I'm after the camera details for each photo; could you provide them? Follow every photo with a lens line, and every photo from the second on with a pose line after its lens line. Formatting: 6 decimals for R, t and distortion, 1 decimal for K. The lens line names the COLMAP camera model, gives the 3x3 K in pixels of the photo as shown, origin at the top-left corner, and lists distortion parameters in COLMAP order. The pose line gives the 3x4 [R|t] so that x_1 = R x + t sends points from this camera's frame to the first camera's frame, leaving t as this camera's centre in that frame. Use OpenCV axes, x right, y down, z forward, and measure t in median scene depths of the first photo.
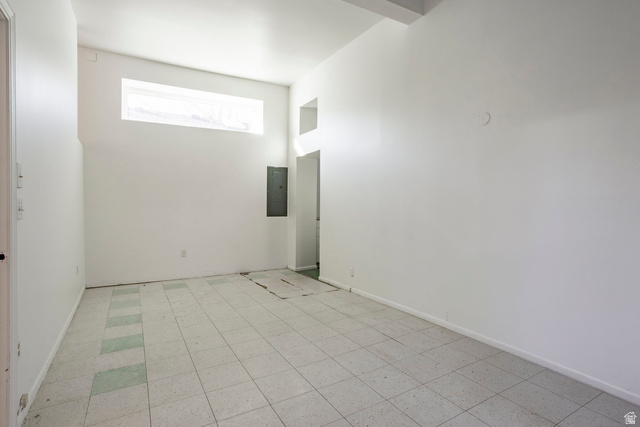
lens RADIAL K [[309.9, 0, 320.1], [0, 309.9, 208.1], [0, 0, 1]] dist [-0.031060, 0.017630]
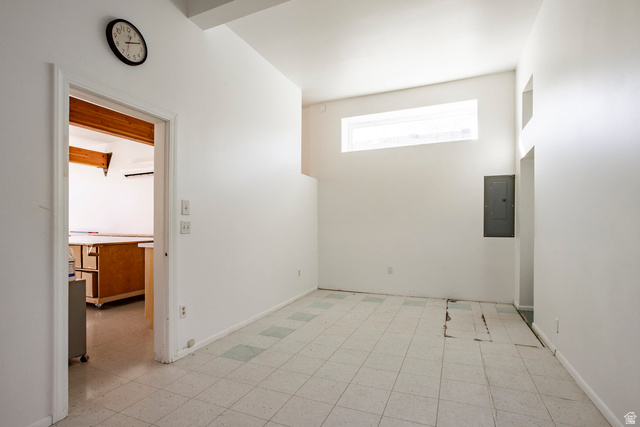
lens RADIAL K [[316.2, 0, 319.1], [0, 316.2, 219.9], [0, 0, 1]] dist [-0.018388, 0.002098]
pose [[0.610794, -0.012479, -0.791691, 0.285473], [-0.002522, 0.999840, -0.017706, -0.003270], [0.791785, 0.012812, 0.610665, 0.177763]]
